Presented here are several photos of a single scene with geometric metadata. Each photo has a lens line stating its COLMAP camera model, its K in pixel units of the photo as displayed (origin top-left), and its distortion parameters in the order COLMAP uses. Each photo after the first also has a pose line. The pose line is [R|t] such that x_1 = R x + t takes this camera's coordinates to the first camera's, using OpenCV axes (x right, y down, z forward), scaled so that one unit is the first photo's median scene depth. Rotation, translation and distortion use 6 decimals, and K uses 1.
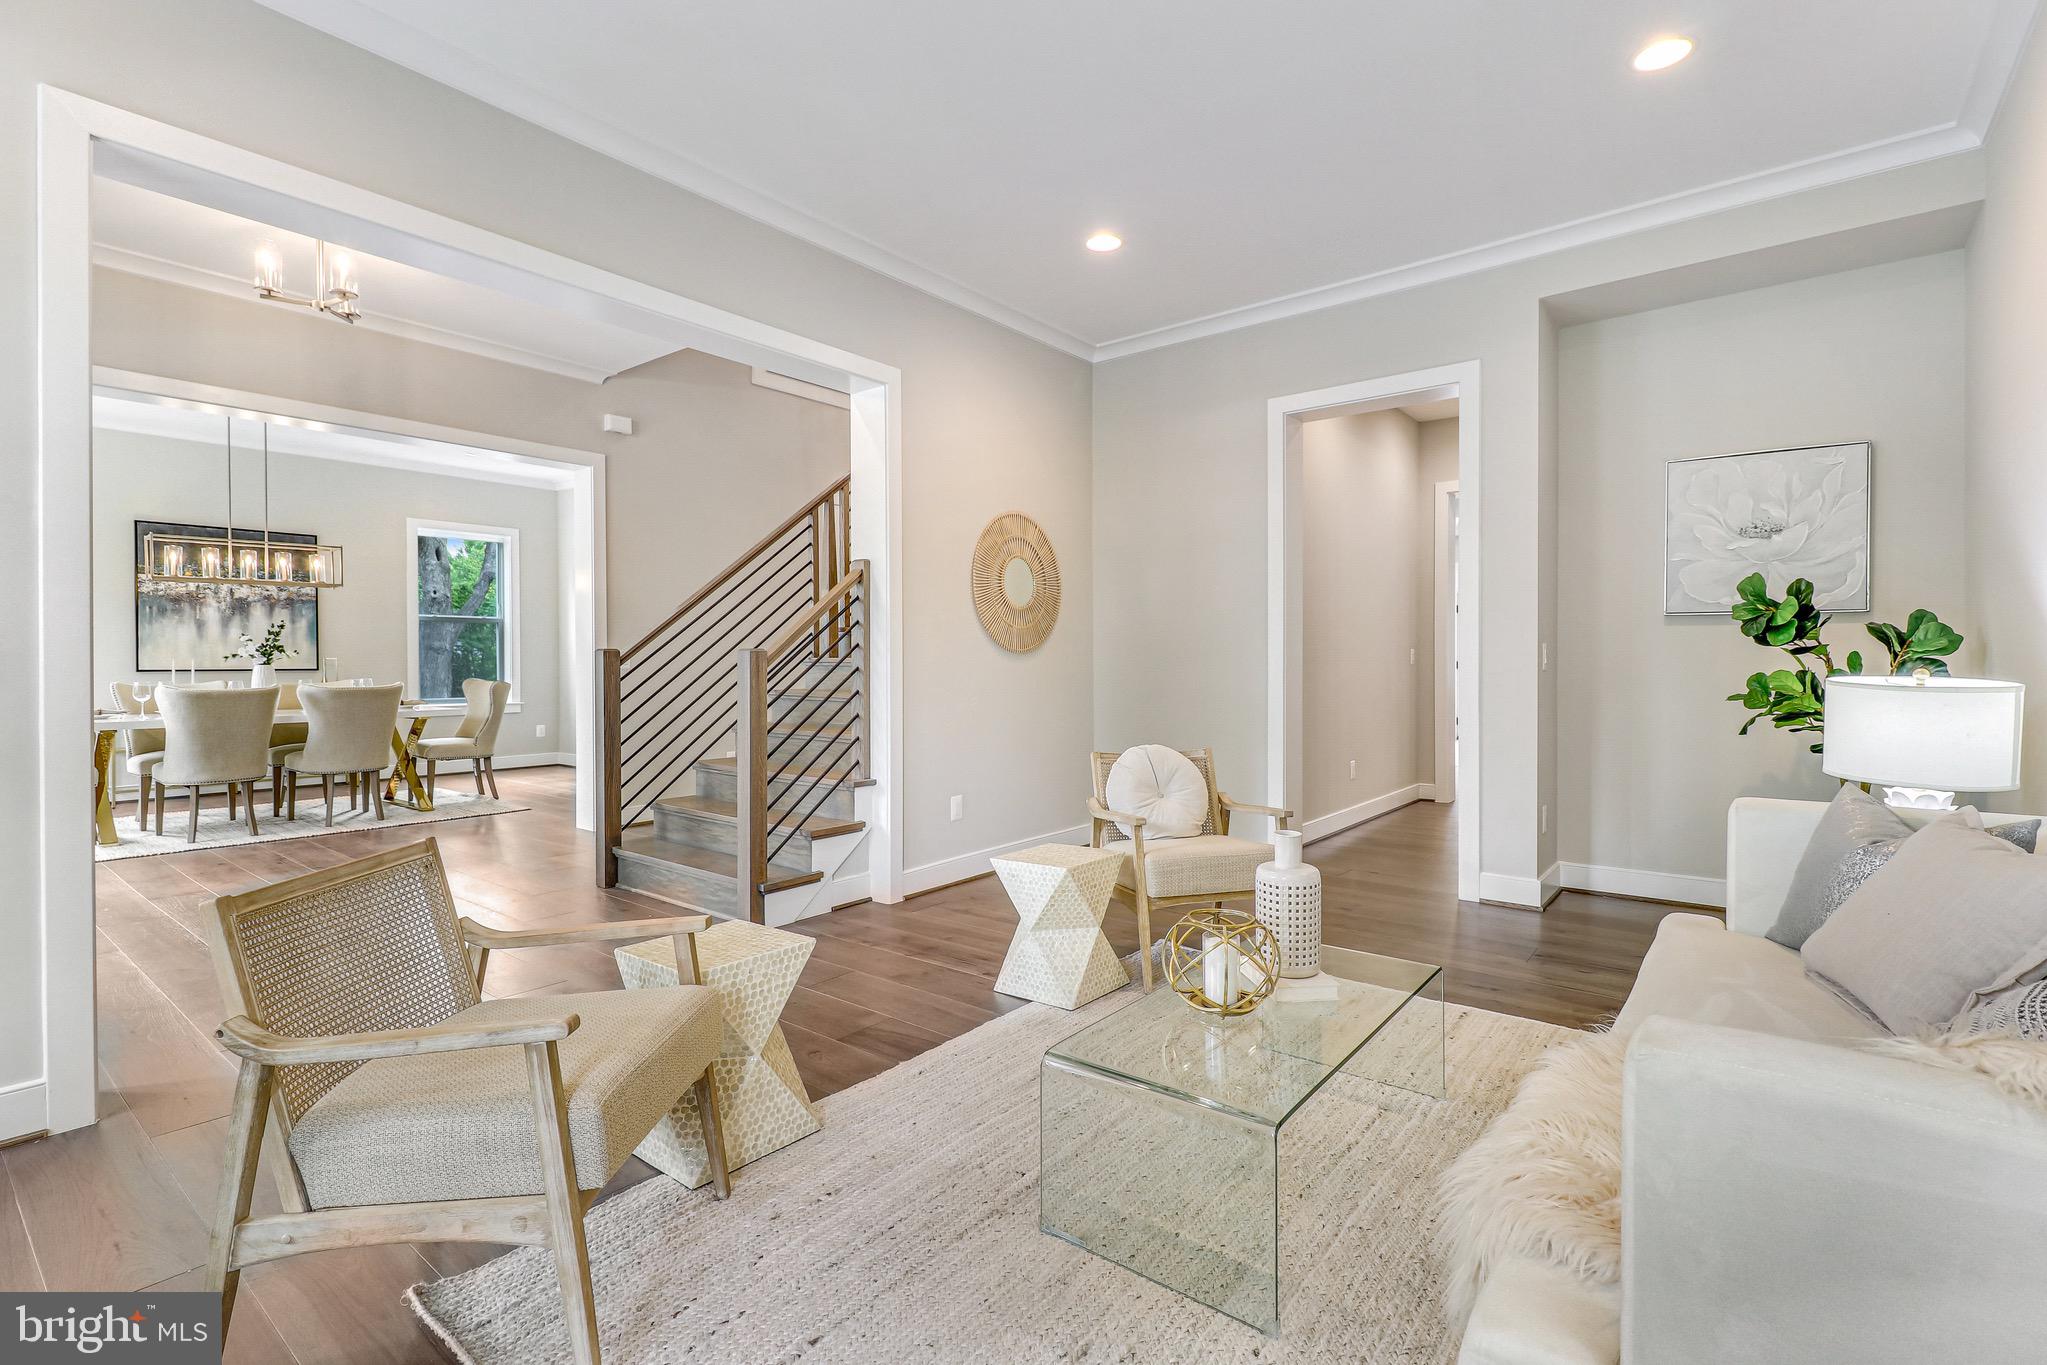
lens RADIAL K [[956.4, 0, 1027.1], [0, 956.4, 664.0], [0, 0, 1]] dist [0.000675, -0.012727]
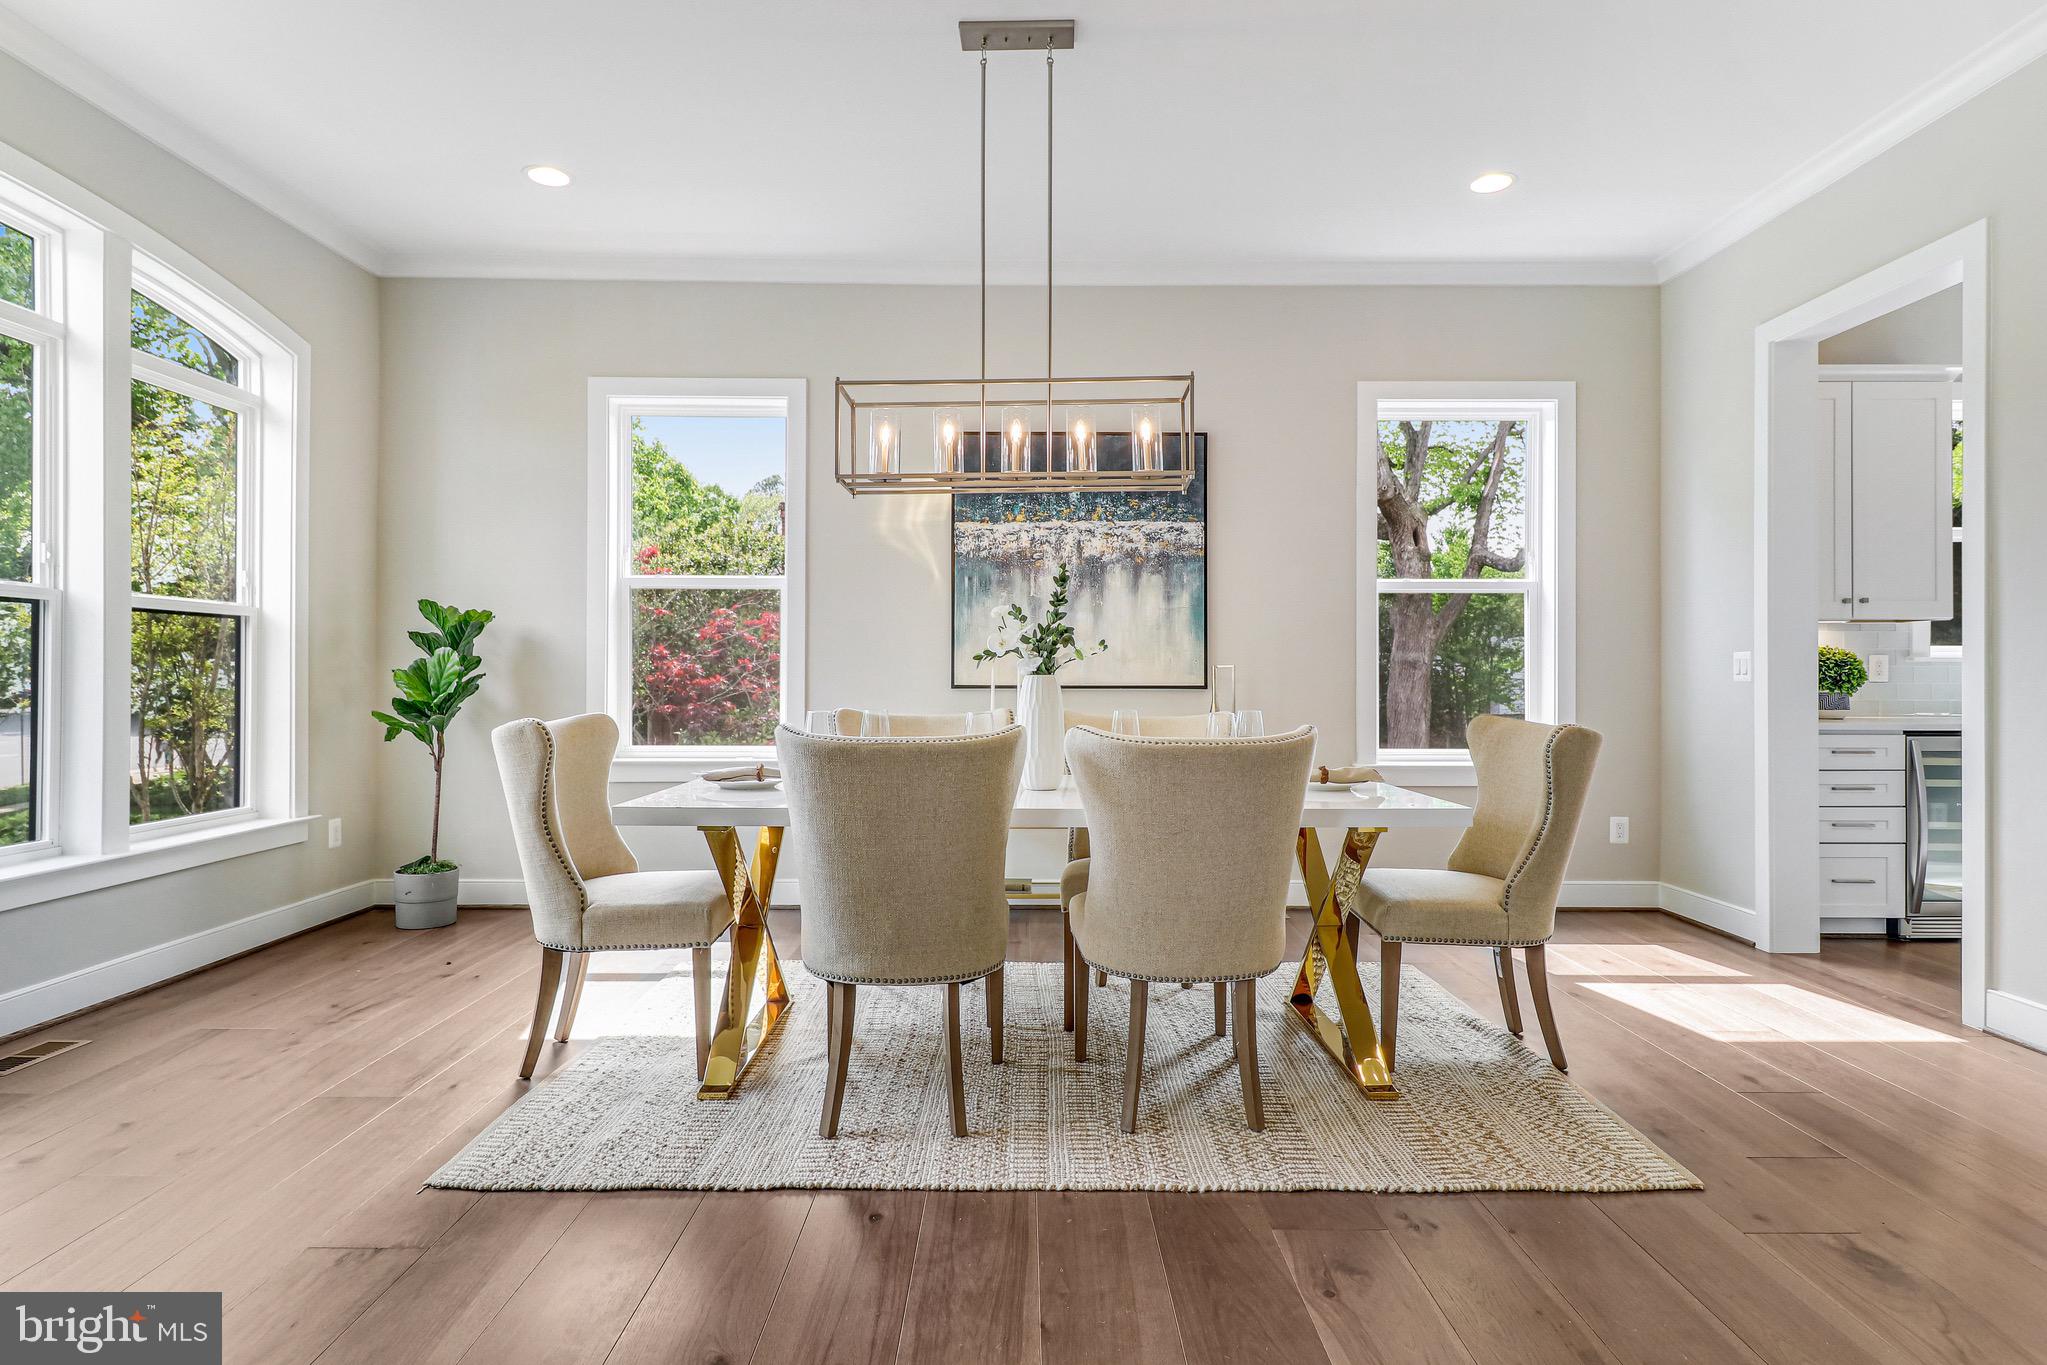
lens RADIAL K [[1162.6, 0, 1055.7], [0, 1162.6, 676.8], [0, 0, 1]] dist [0.023558, -0.024685]
pose [[0.658450, 0.002634, -0.752620, -0.396816], [-0.007371, 0.999968, -0.002949, 0.003378], [0.752588, 0.007490, 0.658449, 0.646776]]
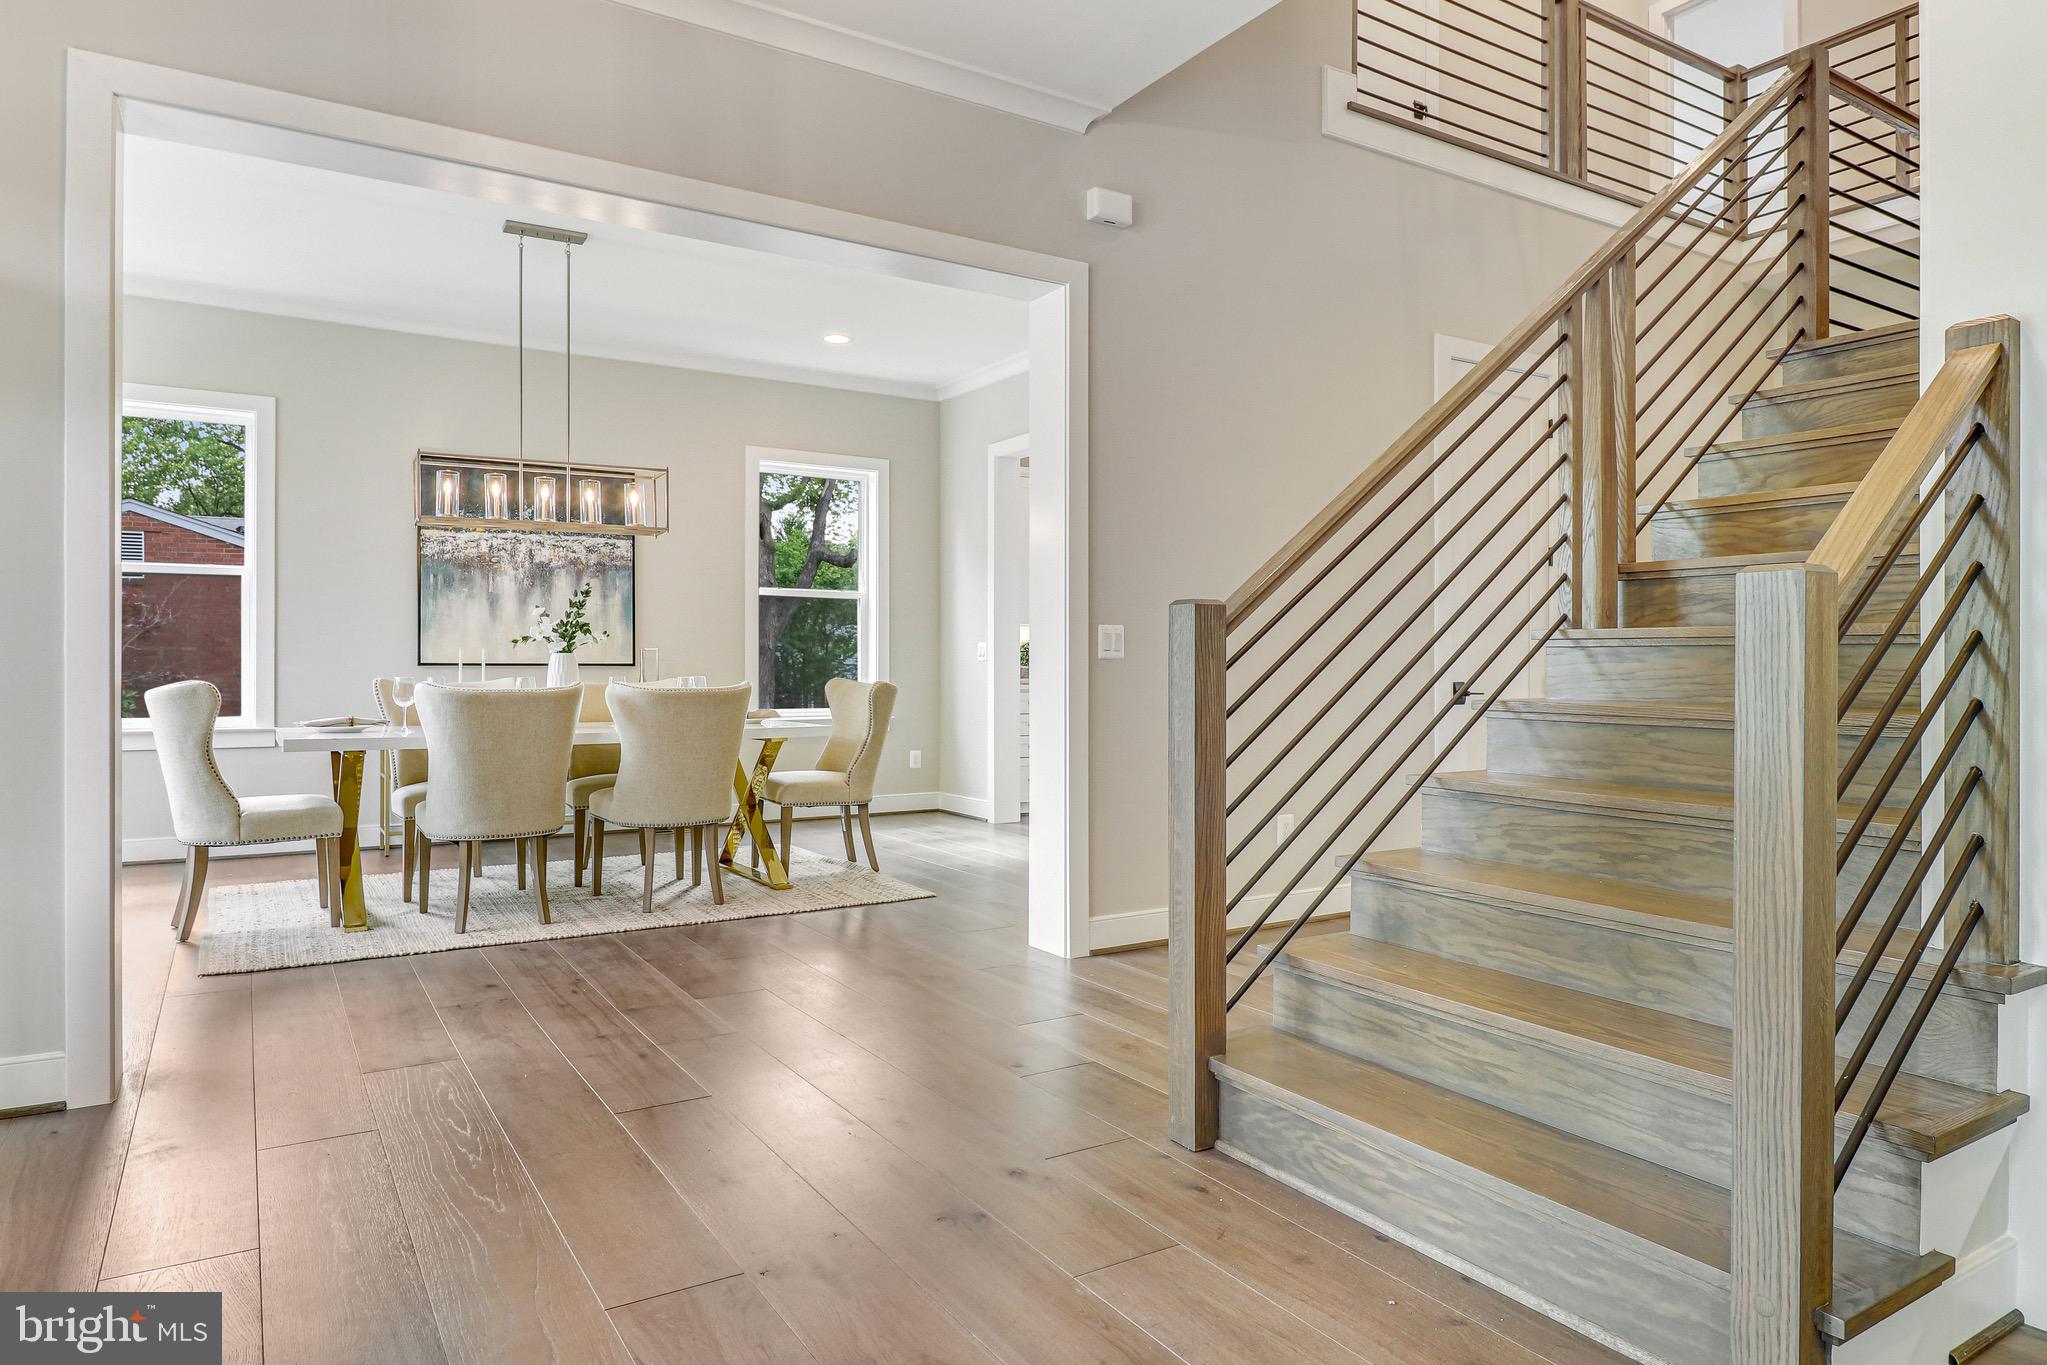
lens RADIAL K [[1238.0, 0, 1032.6], [0, 1238.0, 669.0], [0, 0, 1]] dist [-0.000327, -0.035179]
pose [[0.946731, 0.005601, -0.321978, -0.219875], [-0.006677, 0.999975, -0.002237, 0.011431], [0.321957, 0.004268, 0.946745, 0.294556]]
